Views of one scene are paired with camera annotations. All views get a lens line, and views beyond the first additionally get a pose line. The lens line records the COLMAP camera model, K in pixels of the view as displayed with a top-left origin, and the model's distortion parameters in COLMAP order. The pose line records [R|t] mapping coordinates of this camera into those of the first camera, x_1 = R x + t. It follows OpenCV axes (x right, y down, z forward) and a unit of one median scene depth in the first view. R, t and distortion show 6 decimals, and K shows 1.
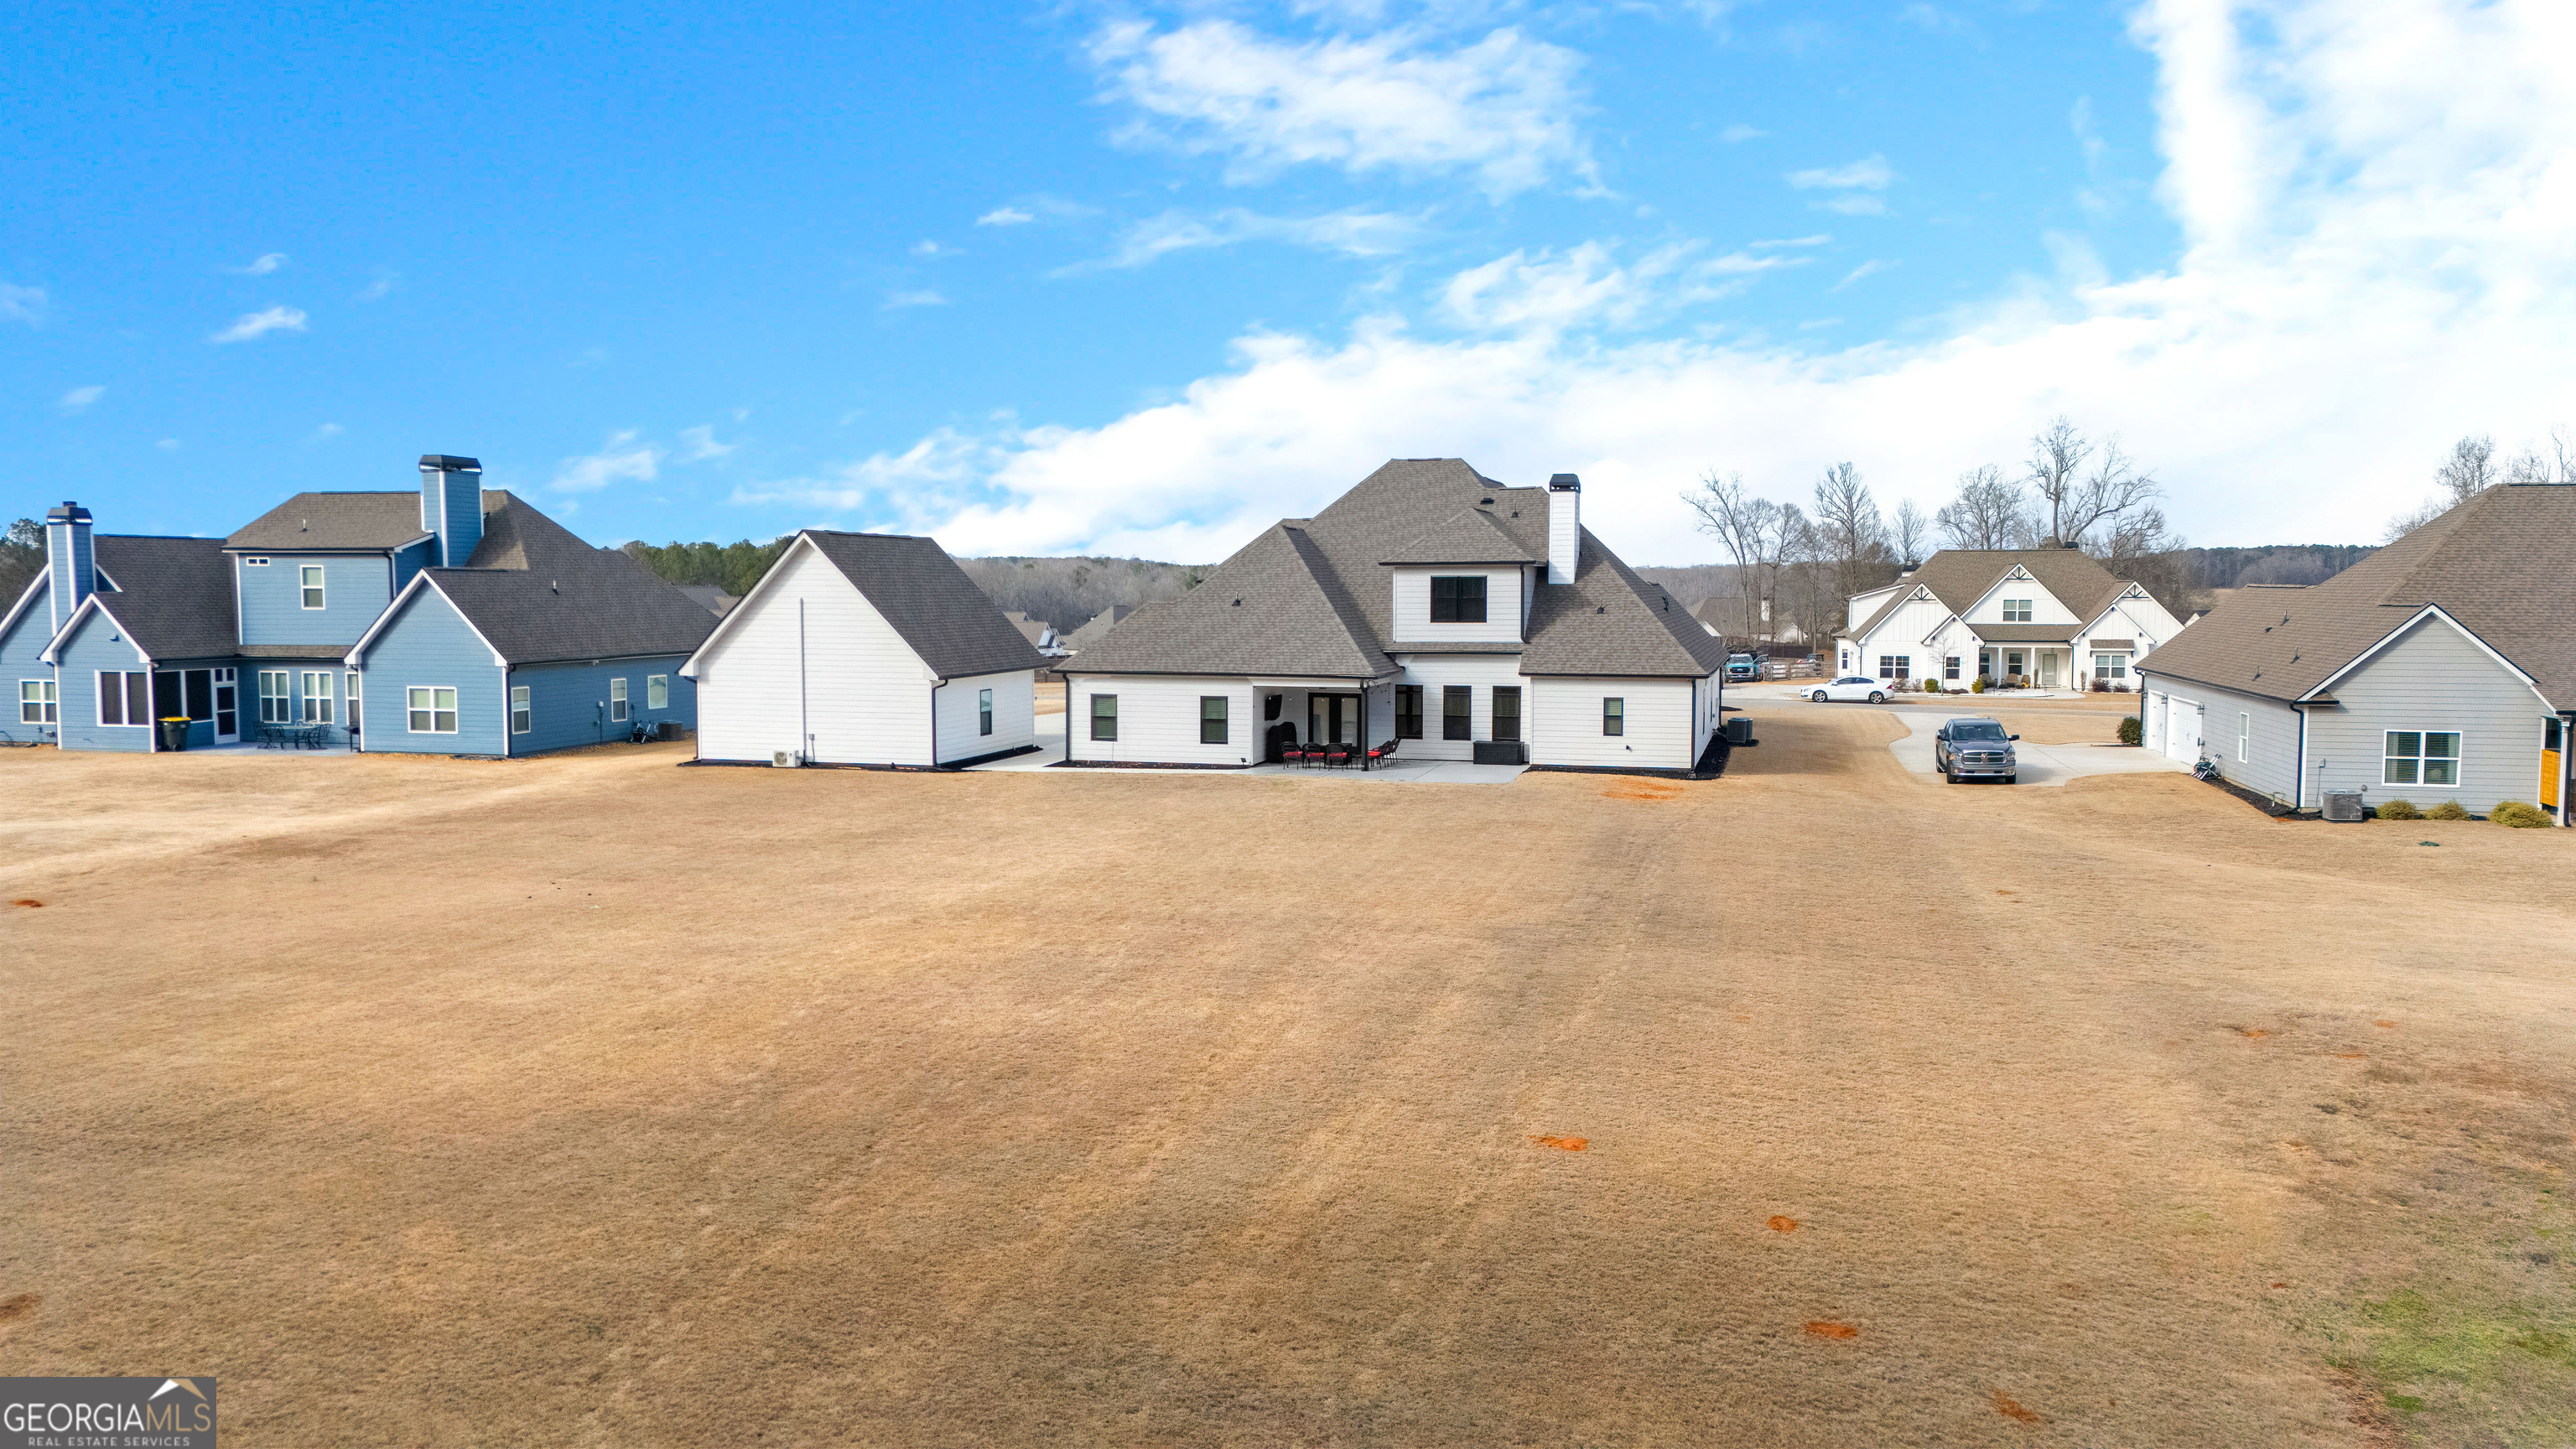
lens RADIAL K [[1951.5, 0, 1254.6], [0, 1951.5, 719.1], [0, 0, 1]] dist [0.034886, -0.006267]
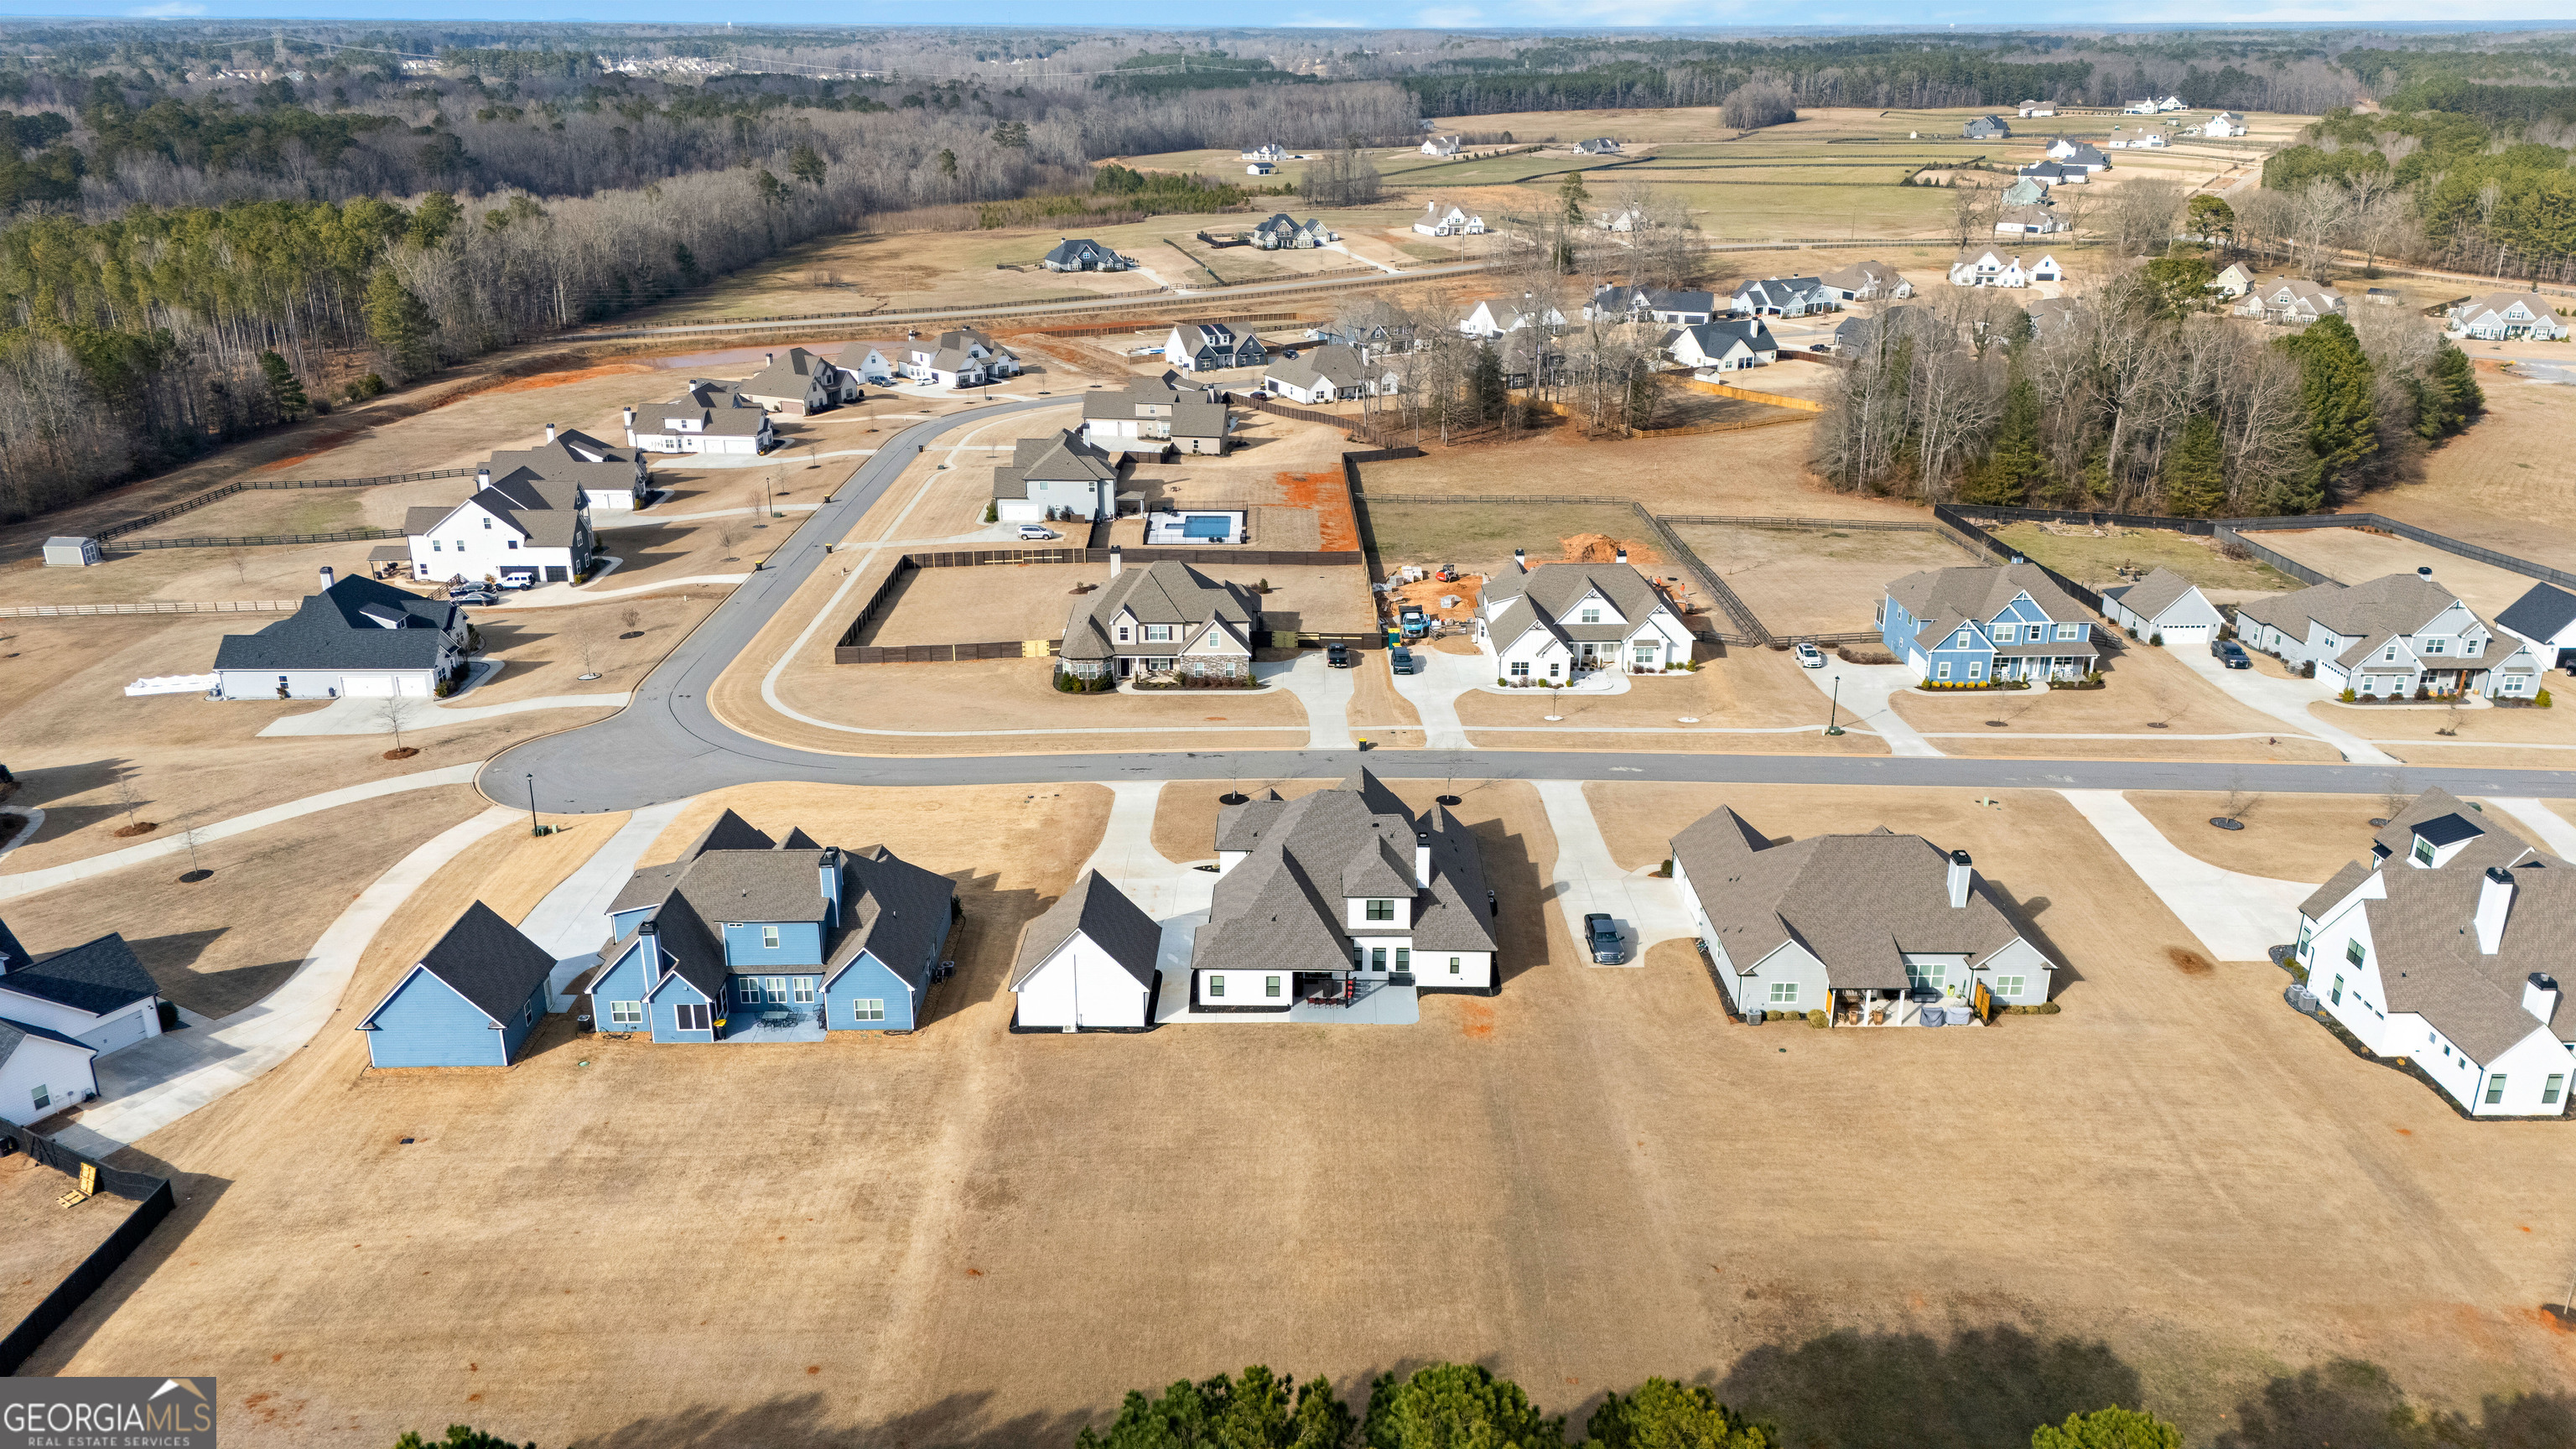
lens RADIAL K [[1920.0, 0, 1288.0], [0, 1920.0, 724.5], [0, 0, 1]] dist [0.005674, -0.000662]
pose [[0.967651, -0.089878, 0.235742, -0.452598], [0.026846, 0.965769, 0.258011, -0.779676], [-0.250862, -0.243335, 0.936940, -0.842604]]
